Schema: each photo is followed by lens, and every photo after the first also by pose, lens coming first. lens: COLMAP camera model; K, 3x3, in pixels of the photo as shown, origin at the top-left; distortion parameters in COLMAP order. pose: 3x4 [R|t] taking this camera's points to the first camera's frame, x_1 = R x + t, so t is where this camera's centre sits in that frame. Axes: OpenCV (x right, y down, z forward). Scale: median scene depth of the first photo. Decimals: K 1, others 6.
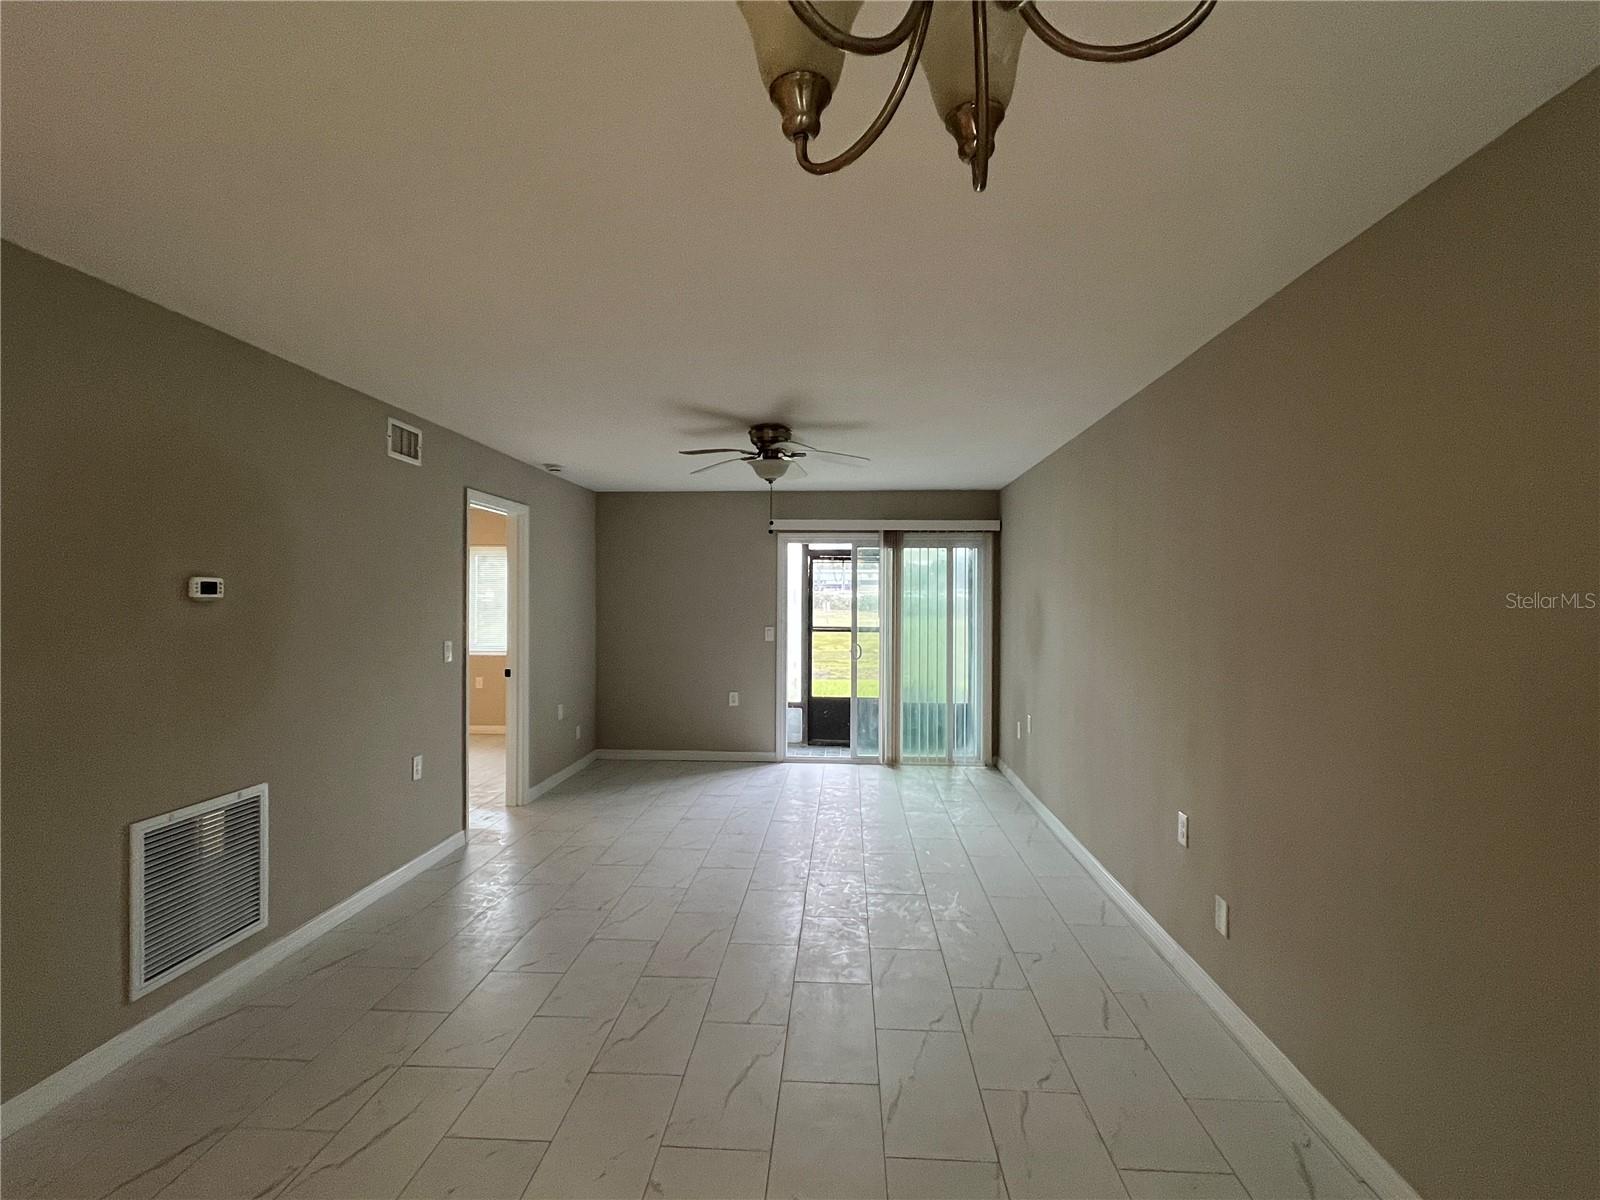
lens RADIAL K [[742.6, 0, 799.7], [0, 742.6, 613.1], [0, 0, 1]] dist [0.000604, 0.000695]
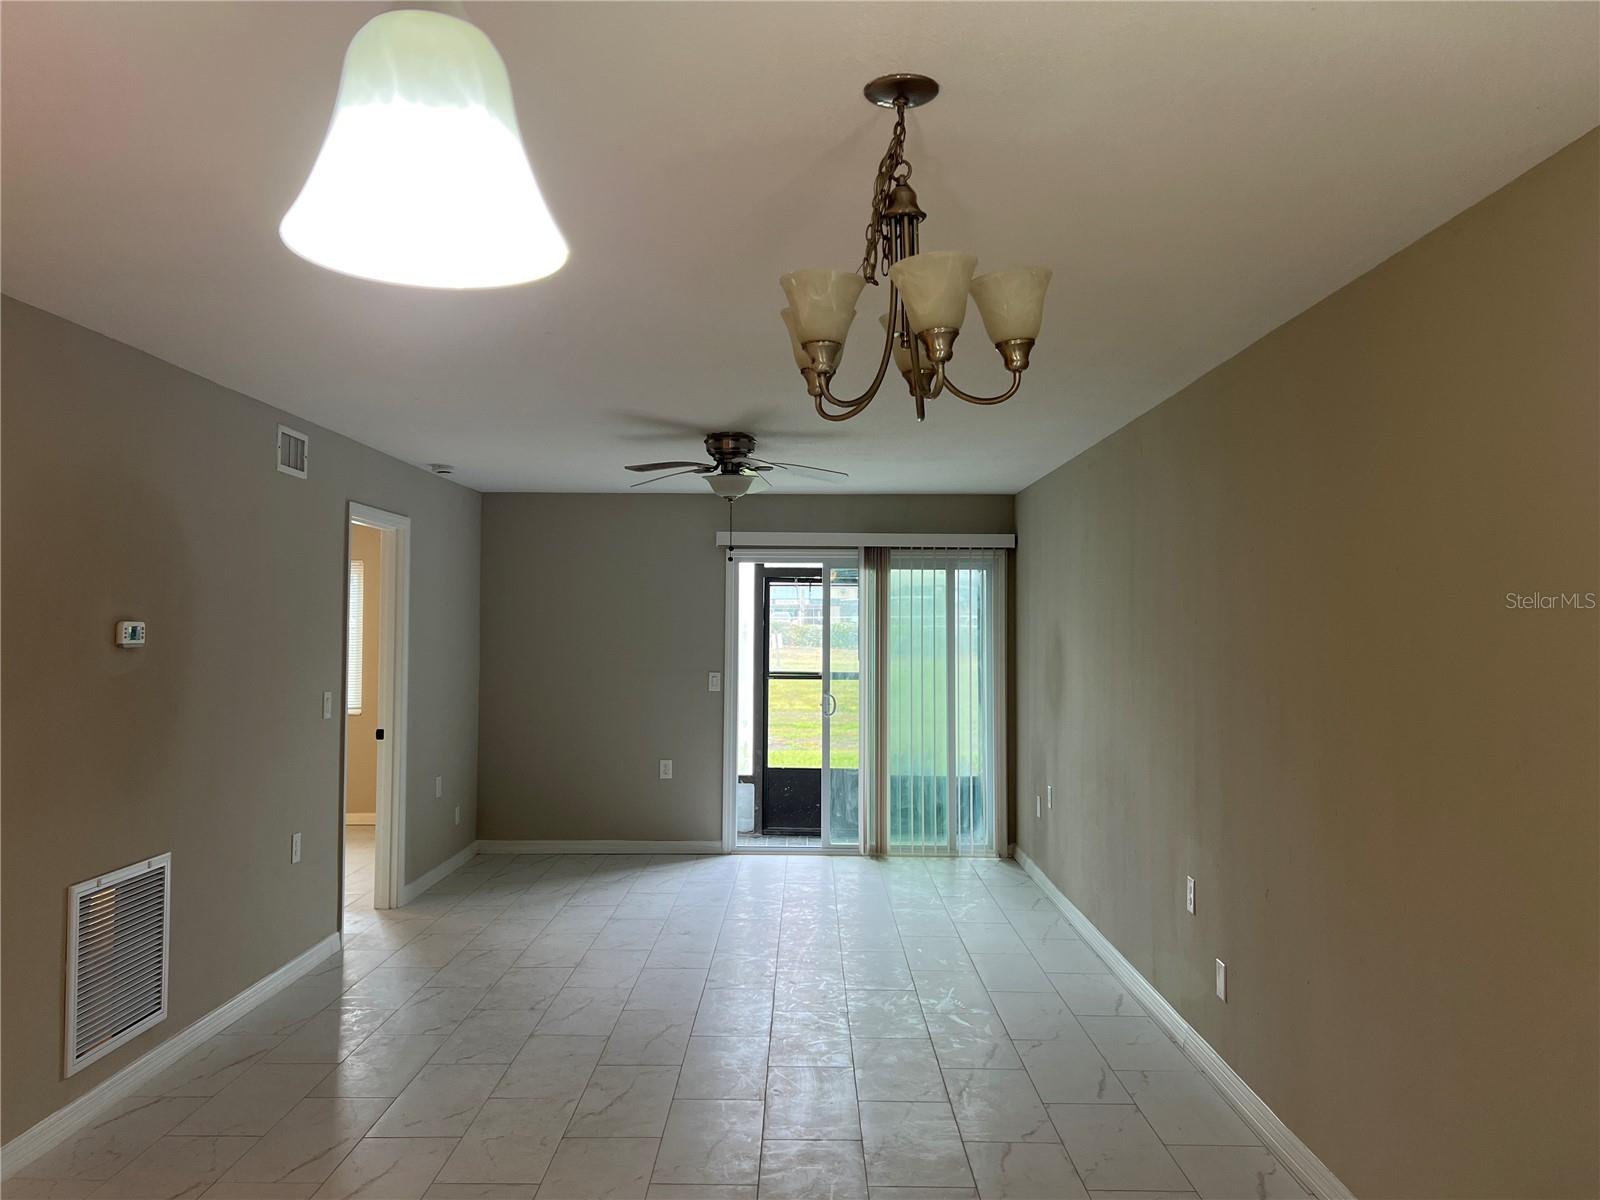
lens RADIAL K [[1202.8, 0, 792.5], [0, 1202.8, 591.6], [0, 0, 1]] dist [0.035541, -0.010559]
pose [[0.998596, 0.002806, 0.052902, -0.039972], [-0.000275, 0.998857, -0.047791, -0.008483], [-0.052975, 0.047709, 0.997455, -0.348369]]
